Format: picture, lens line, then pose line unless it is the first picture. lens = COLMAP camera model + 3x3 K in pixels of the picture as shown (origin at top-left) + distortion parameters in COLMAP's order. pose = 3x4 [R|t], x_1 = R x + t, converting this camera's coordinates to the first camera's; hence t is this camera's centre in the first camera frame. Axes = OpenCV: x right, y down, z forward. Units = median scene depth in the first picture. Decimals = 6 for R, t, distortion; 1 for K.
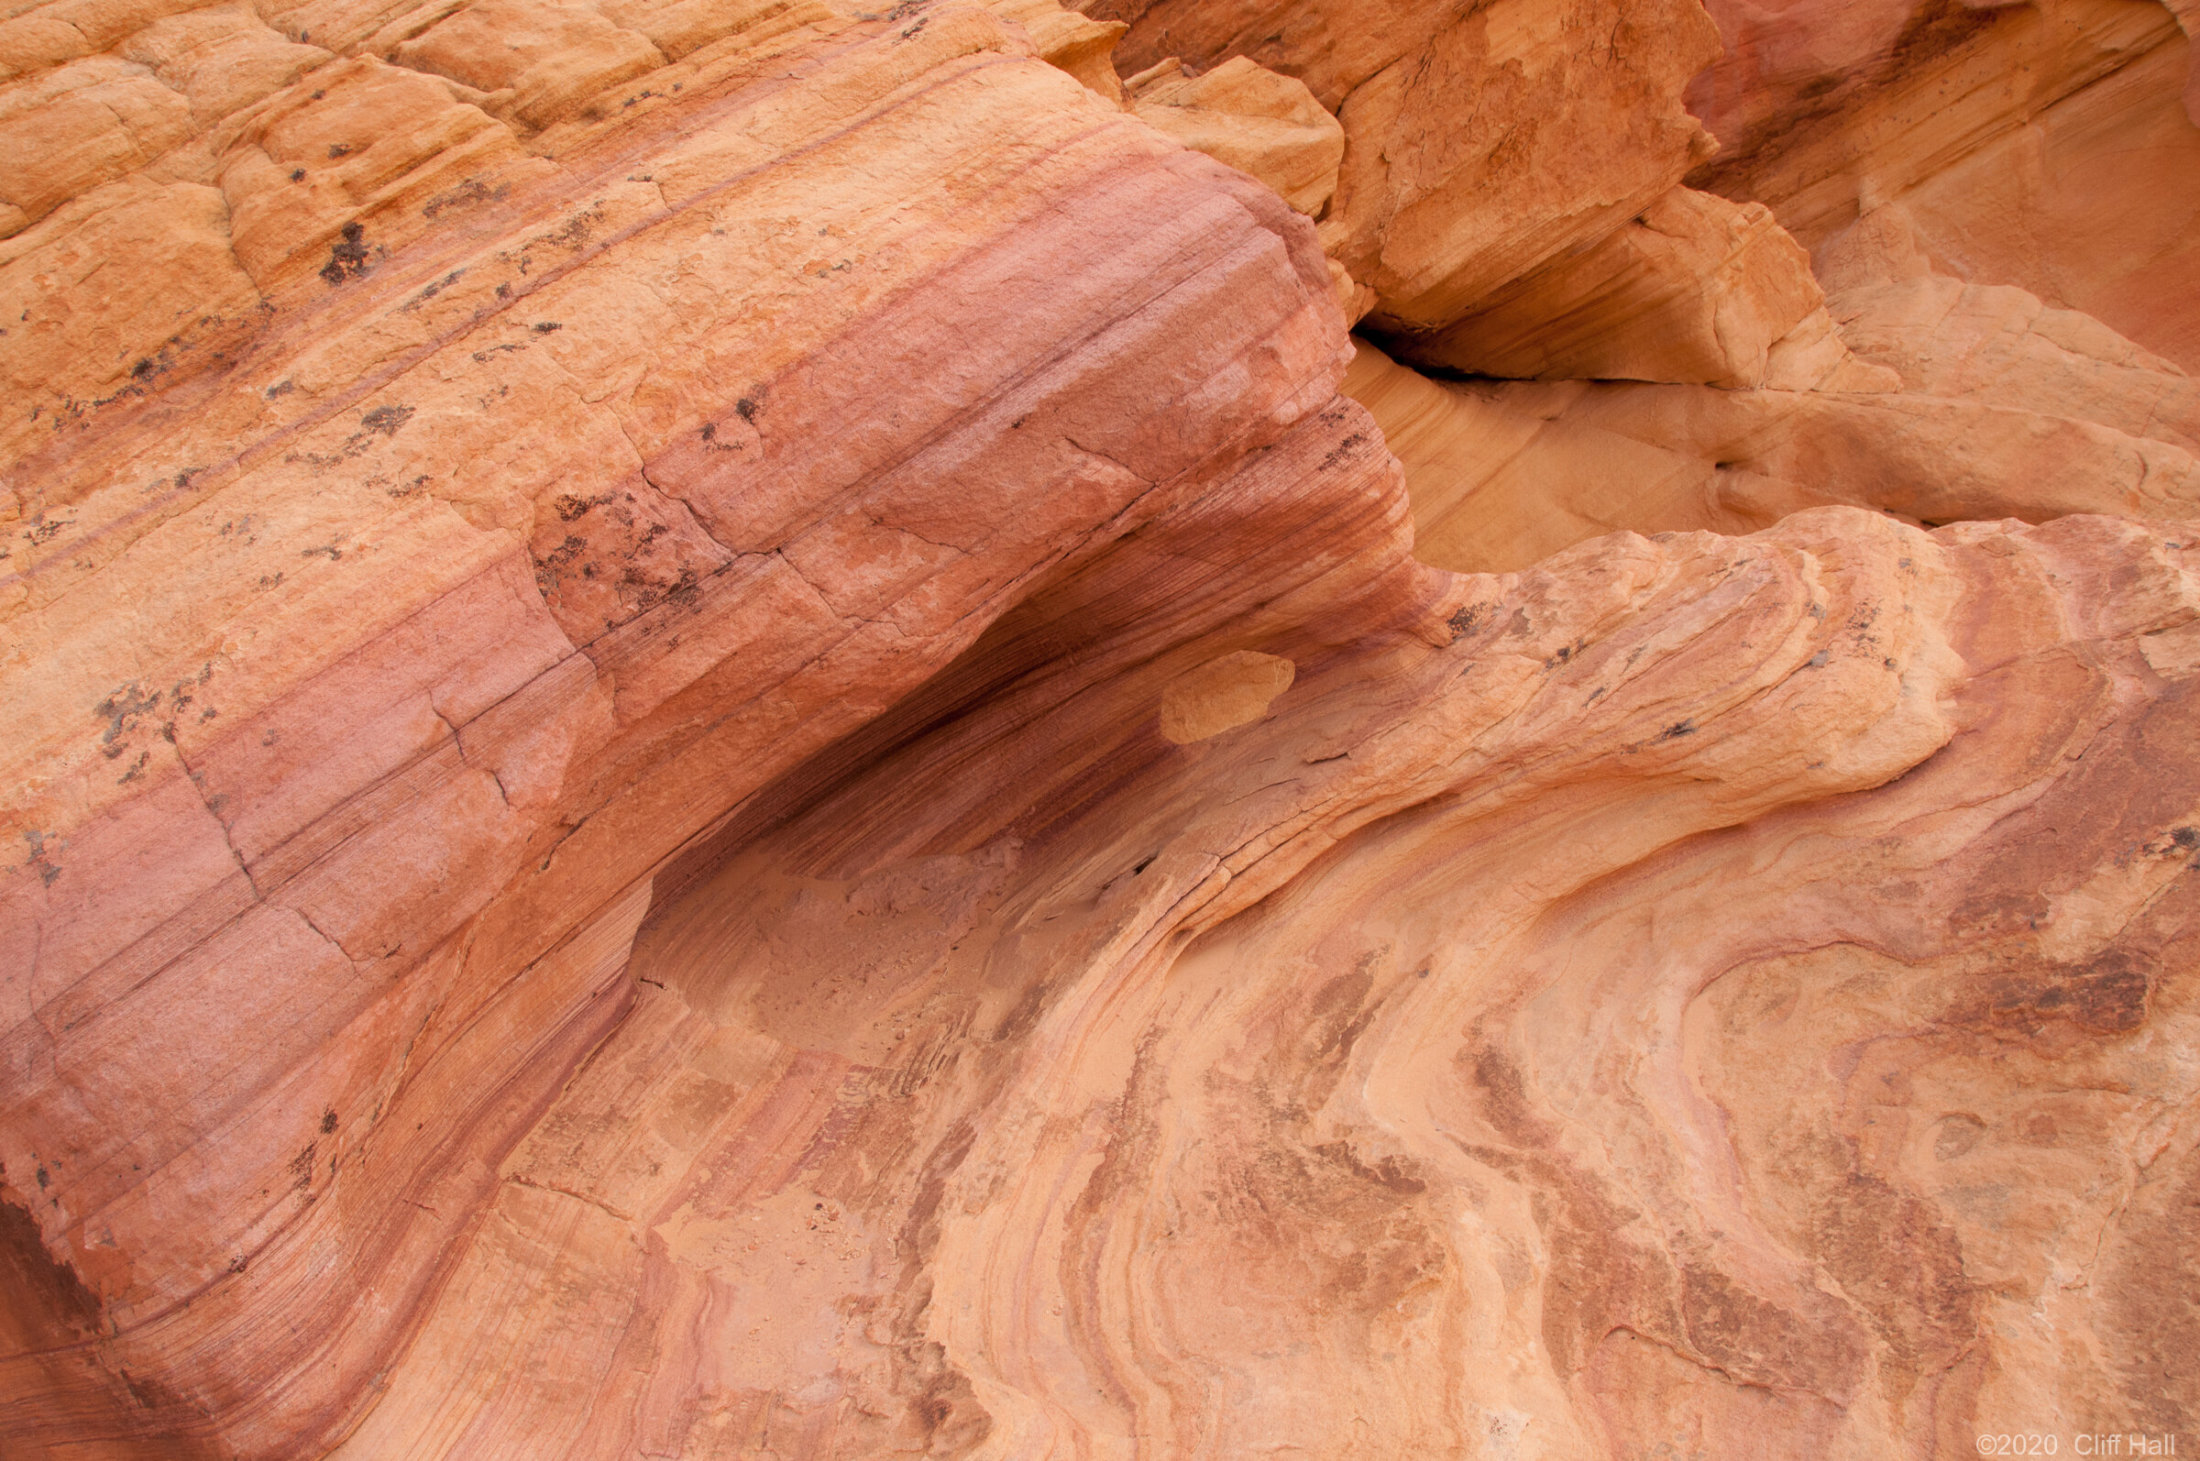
lens RADIAL K [[1700.0, 0, 1101.3], [0, 1700.0, 731.3], [0, 0, 1]] dist [-0.101838, 0.015442]
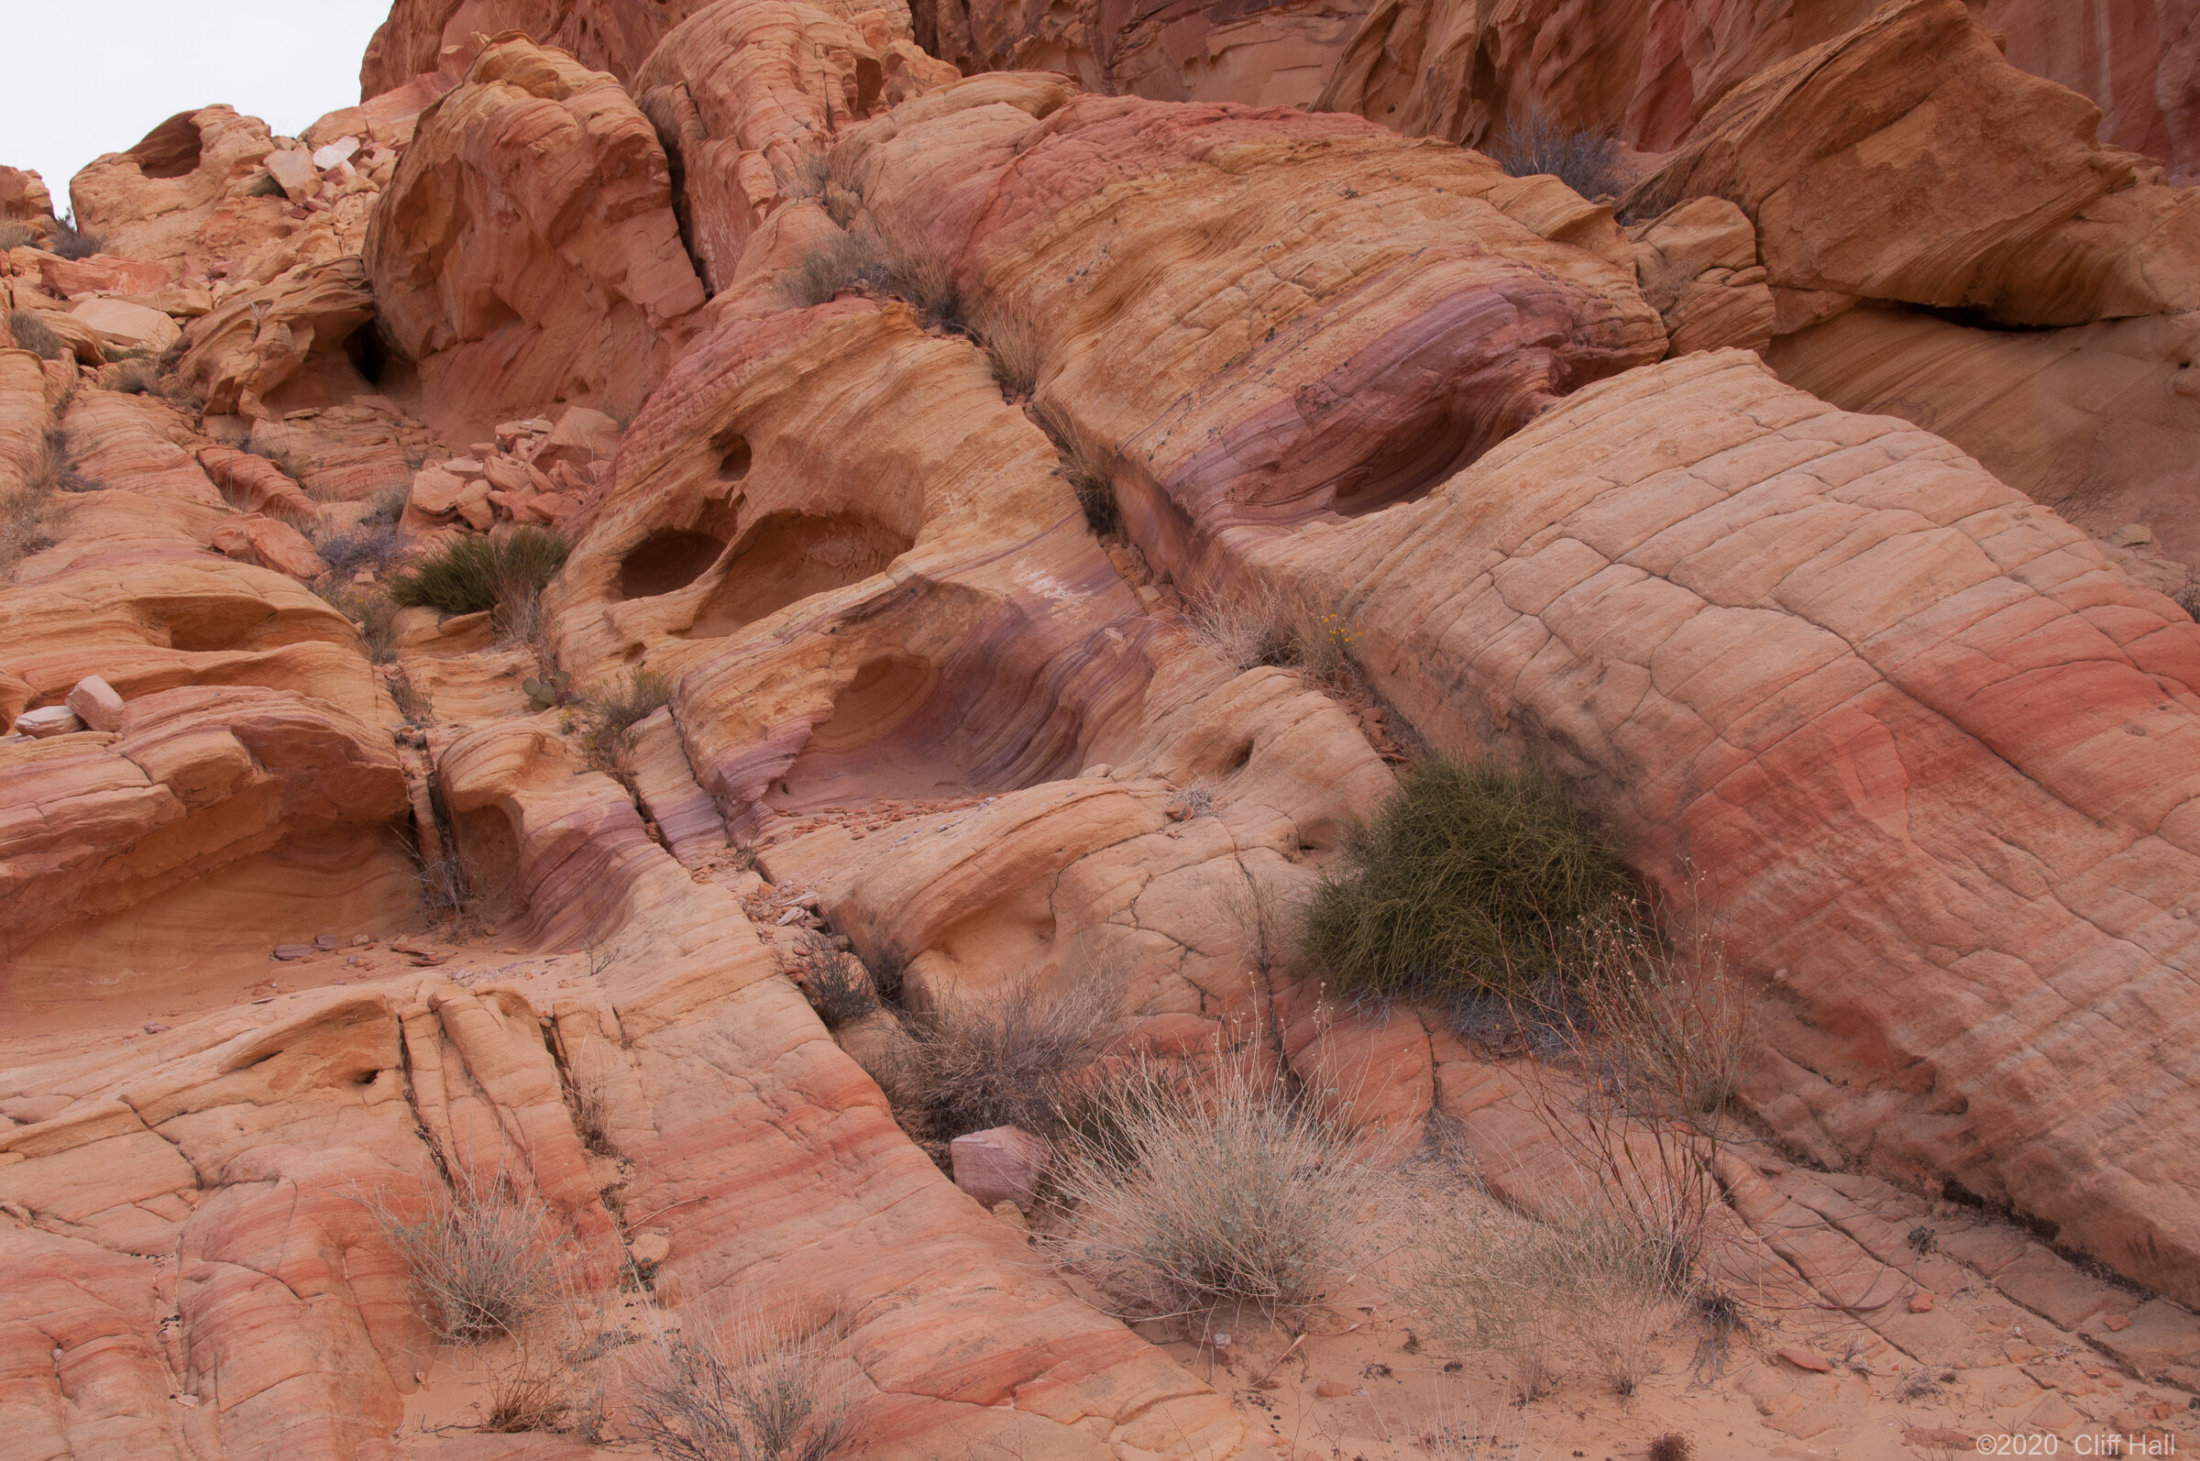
lens RADIAL K [[2473.0, 0, 1102.5], [0, 2473.0, 732.0], [0, 0, 1]] dist [0.185072, 0.000000]
pose [[0.777880, 0.009352, -0.628344, 3.079340], [-0.068002, 0.995270, -0.069372, 1.142911], [0.624723, 0.096691, 0.774837, -3.930441]]
